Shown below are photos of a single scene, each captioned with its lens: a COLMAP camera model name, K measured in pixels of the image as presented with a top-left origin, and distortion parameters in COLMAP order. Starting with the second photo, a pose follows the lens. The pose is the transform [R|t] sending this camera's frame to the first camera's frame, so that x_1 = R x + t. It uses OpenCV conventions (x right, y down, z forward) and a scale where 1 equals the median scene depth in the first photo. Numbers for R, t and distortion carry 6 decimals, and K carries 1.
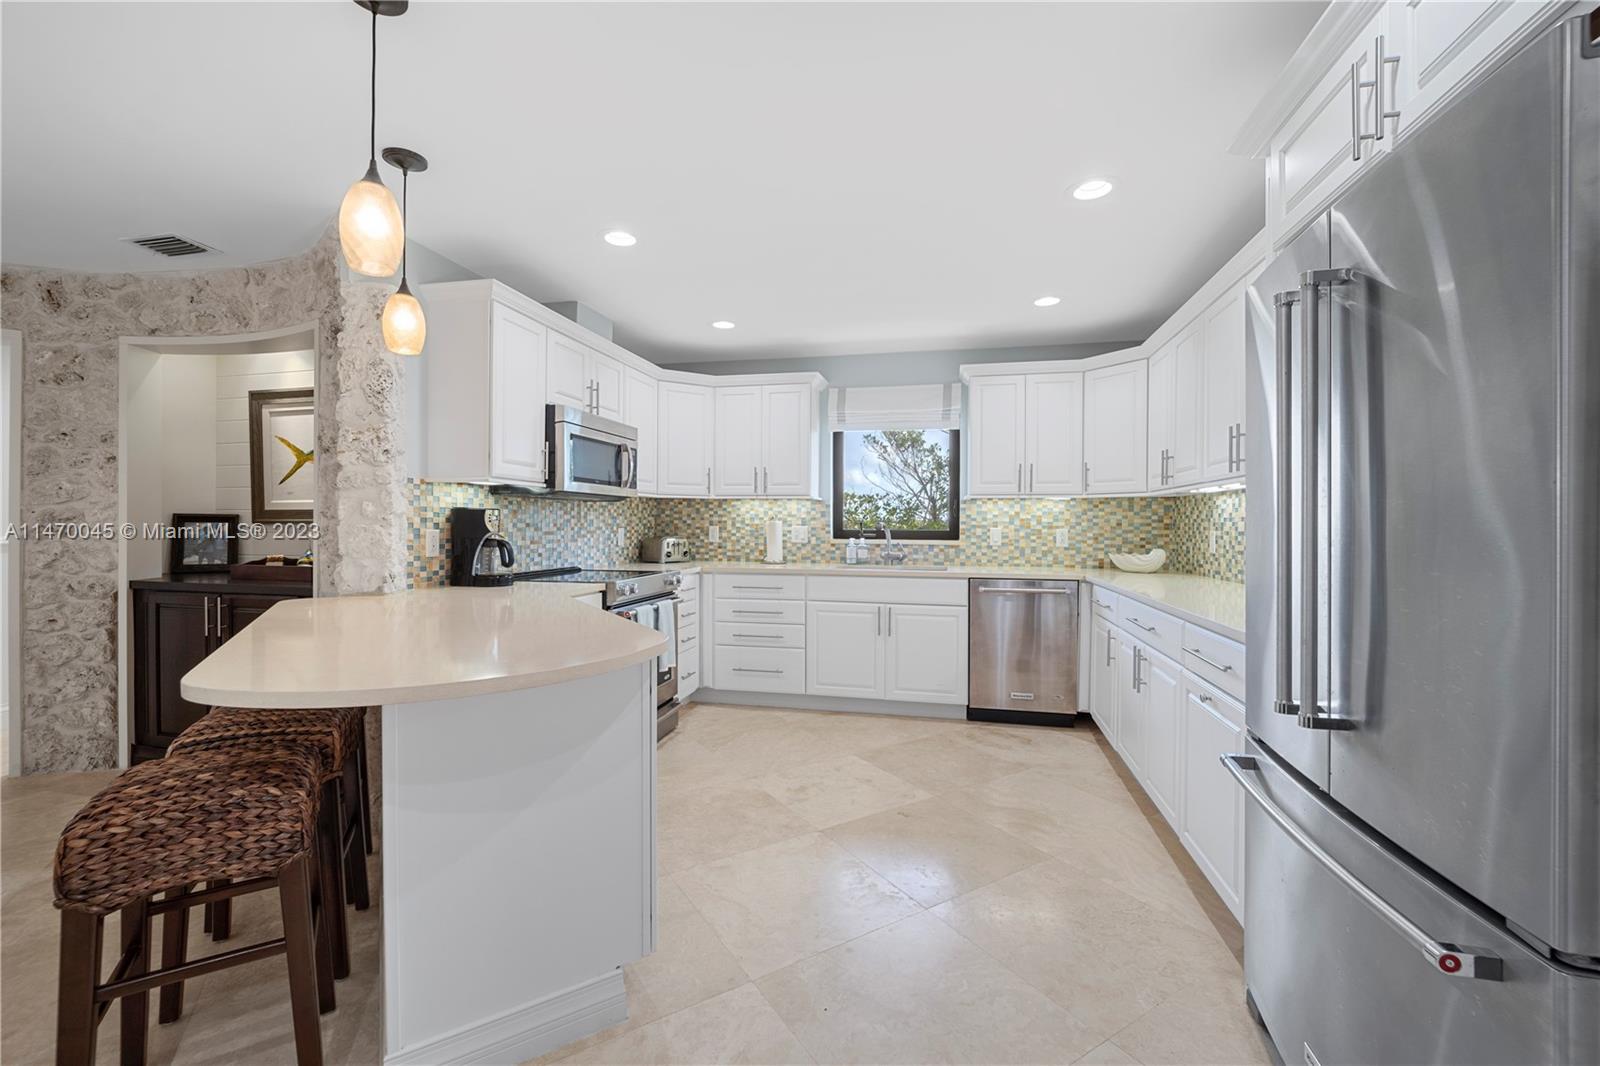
lens RADIAL K [[652.7, 0, 798.2], [0, 652.7, 529.2], [0, 0, 1]] dist [-0.006941, 0.000071]
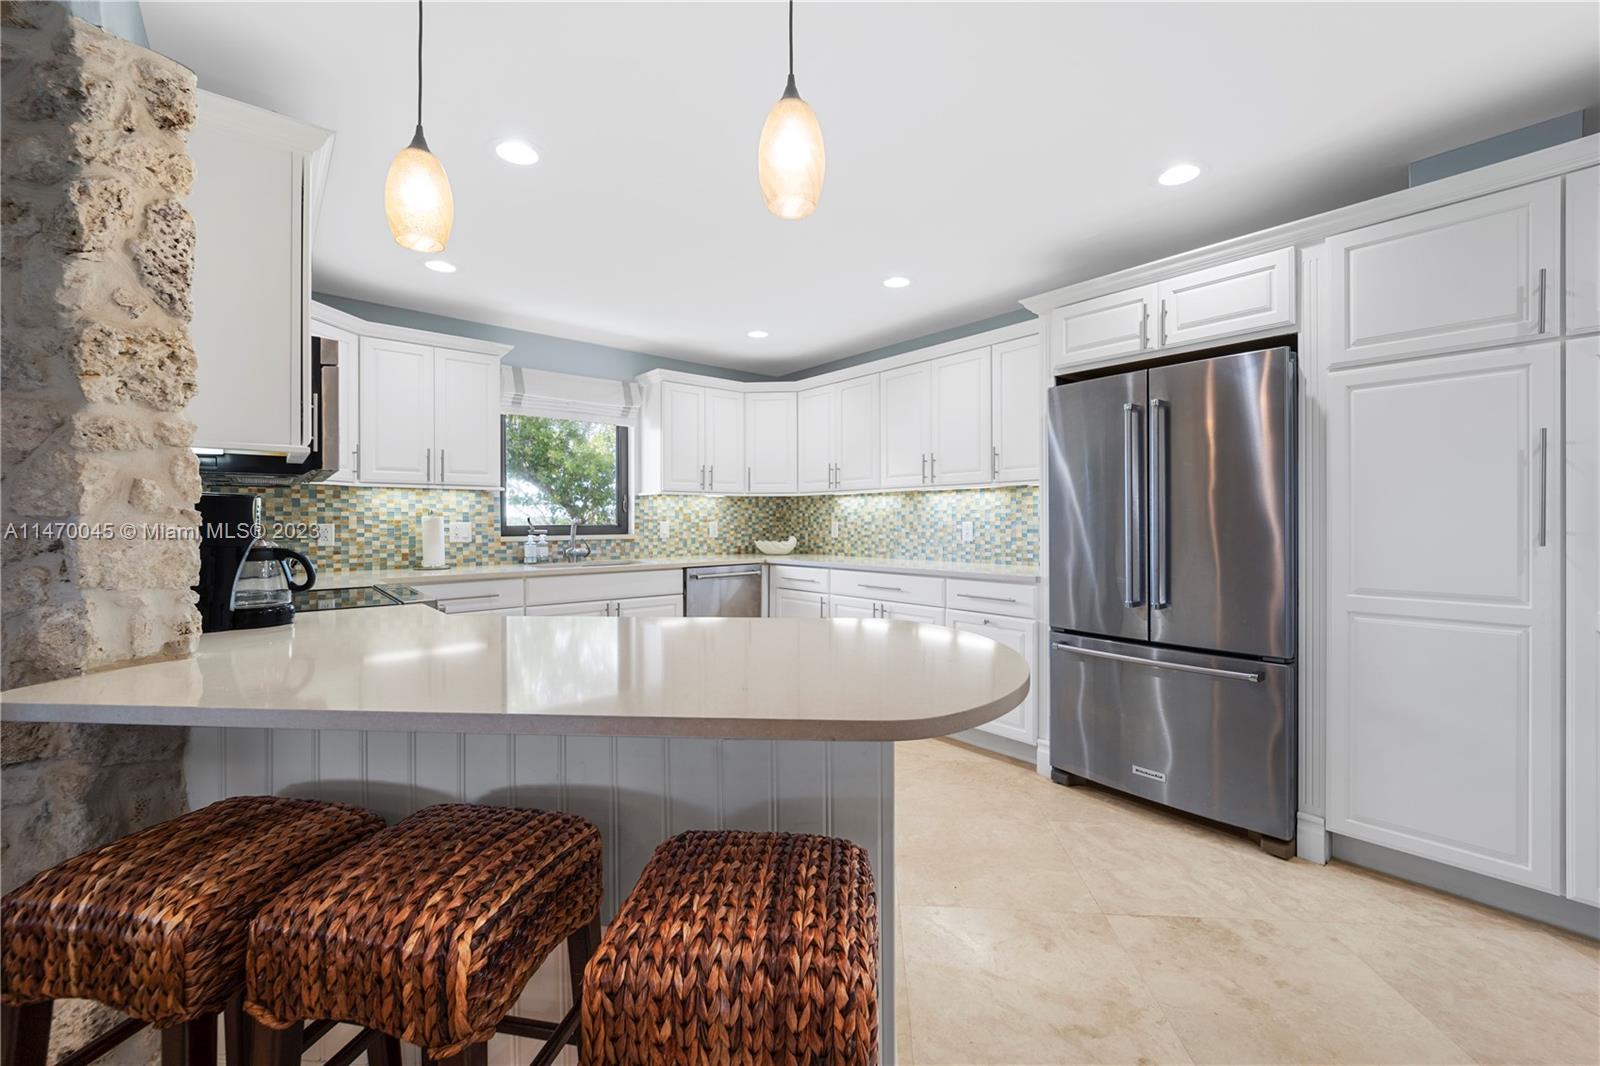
lens RADIAL K [[652.7, 0, 799.0], [0, 652.7, 519.3], [0, 0, 1]] dist [-0.006941, 0.000071]
pose [[0.604301, -0.007422, 0.796721, -0.444016], [0.013718, 0.999905, -0.001090, -0.002067], [-0.796638, 0.011588, 0.604346, 0.169891]]
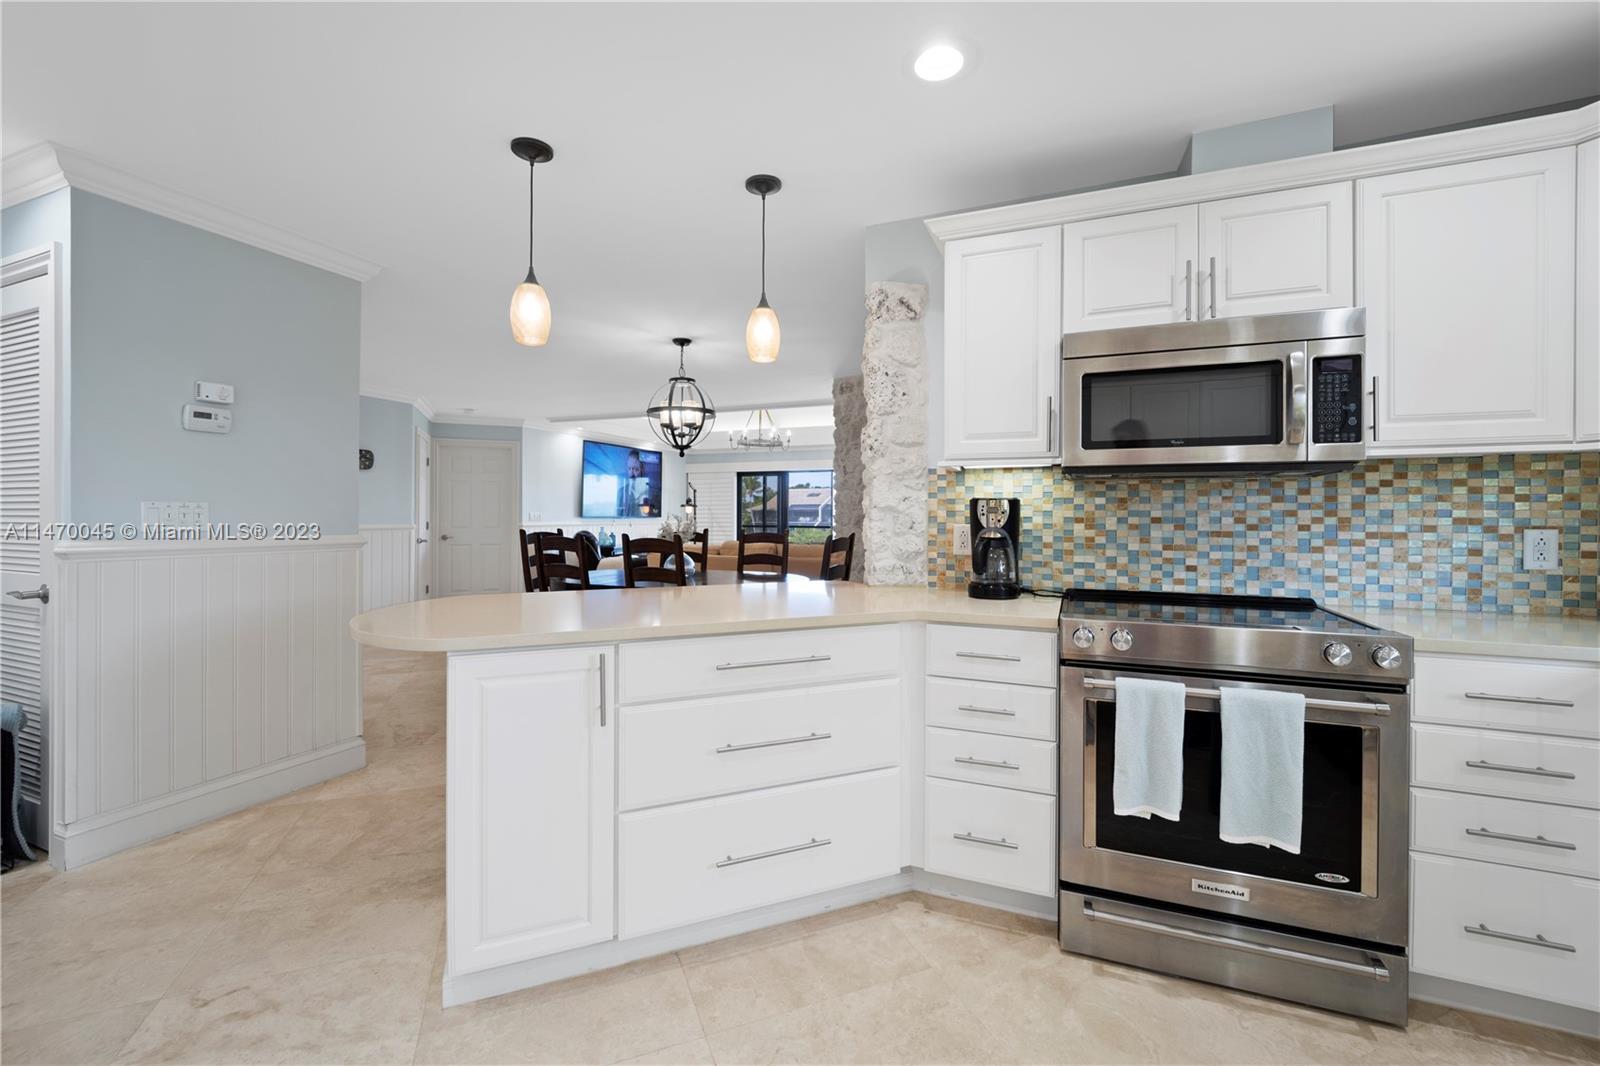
lens RADIAL K [[652.7, 0, 813.2], [0, 652.7, 514.3], [0, 0, 1]] dist [-0.006941, 0.000071]
pose [[-0.157475, -0.006654, -0.987500, 0.235602], [-0.011995, 0.999916, -0.004825, -0.004262], [0.987450, 0.011086, -0.157542, 0.631013]]
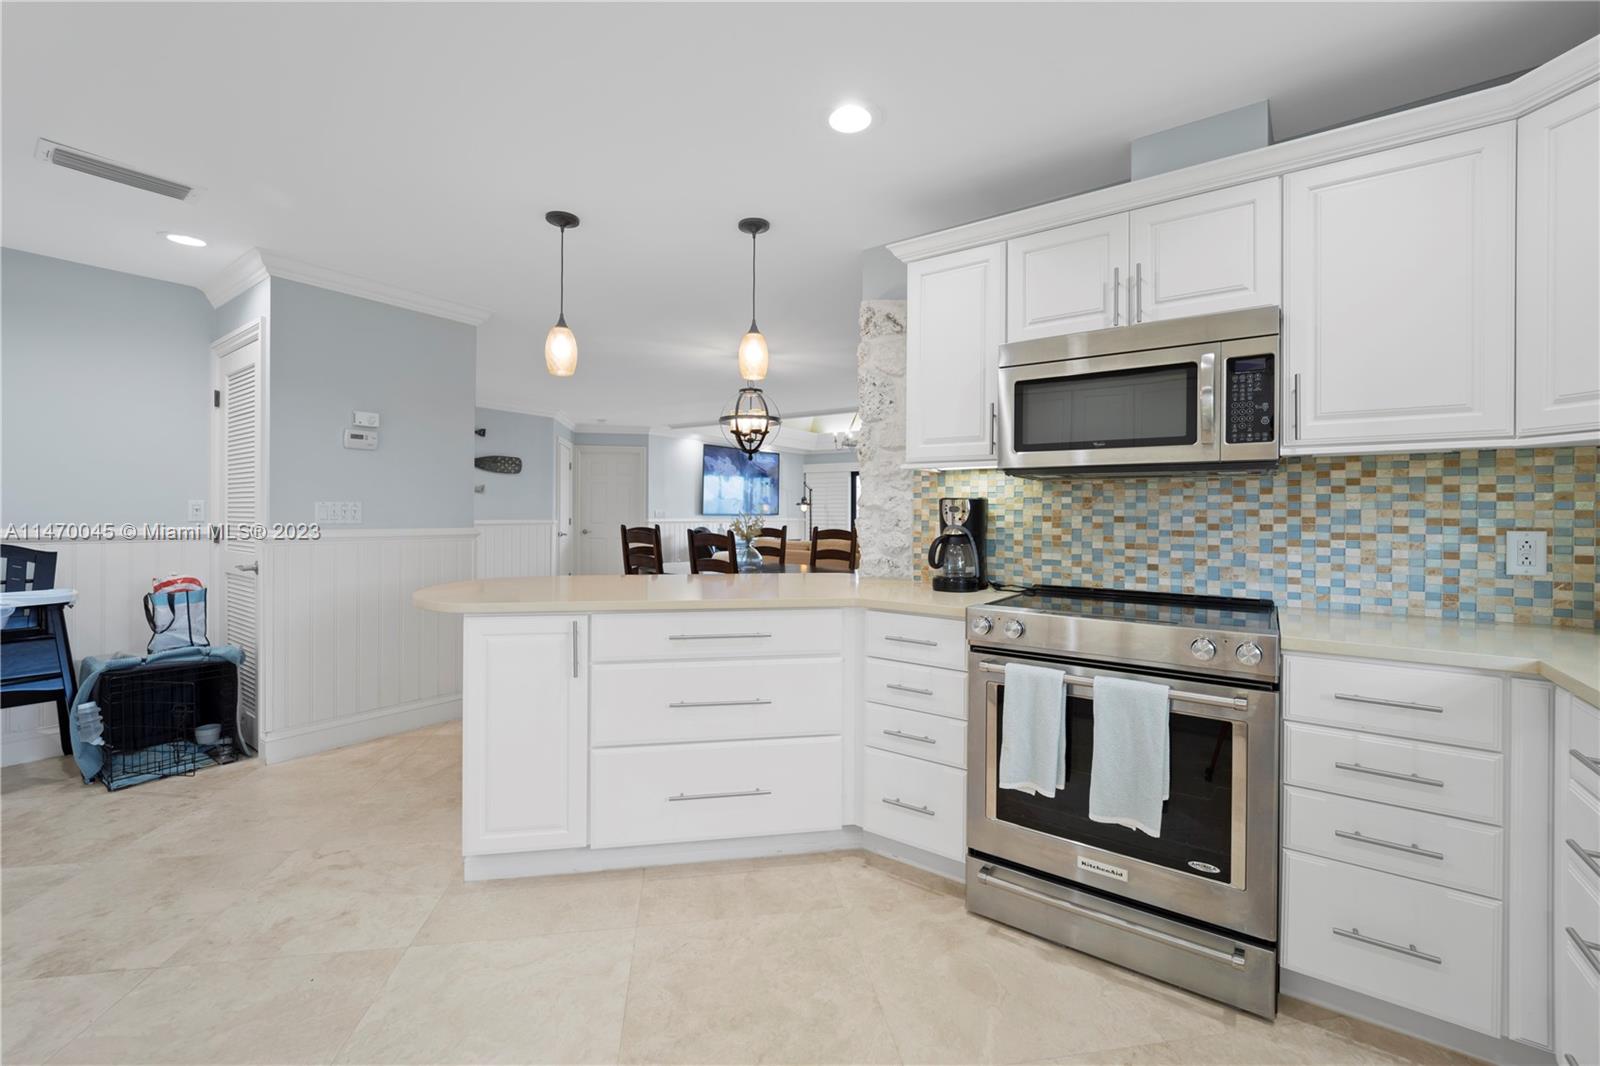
lens RADIAL K [[652.7, 0, 812.4], [0, 652.7, 512.1], [0, 0, 1]] dist [-0.006941, 0.000071]
pose [[-0.374283, -0.007746, -0.927282, 0.263841], [-0.015373, 0.999880, -0.002148, -0.006221], [0.927187, 0.013451, -0.374357, 0.792716]]
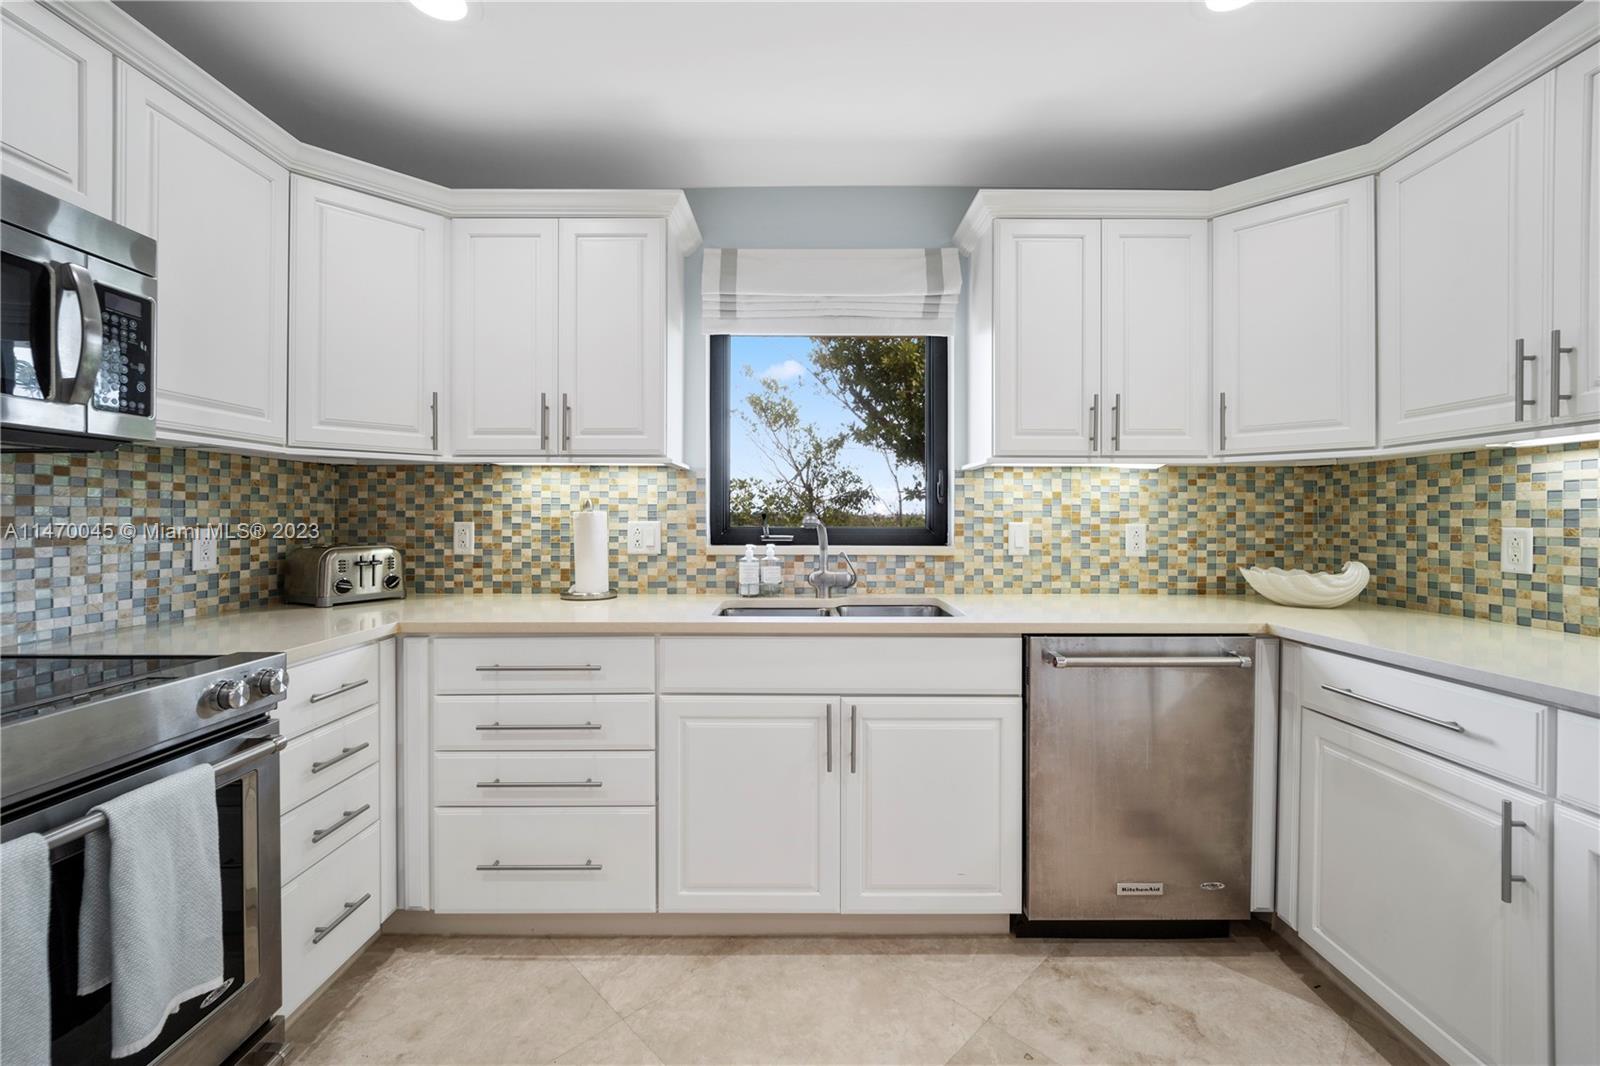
lens RADIAL K [[652.7, 0, 801.3], [0, 652.7, 515.1], [0, 0, 1]] dist [-0.006941, 0.000071]
pose [[0.974385, -0.004179, 0.224848, 0.008267], [0.006406, 0.999937, -0.009178, -0.004363], [-0.224795, 0.010384, 0.974351, 0.536996]]
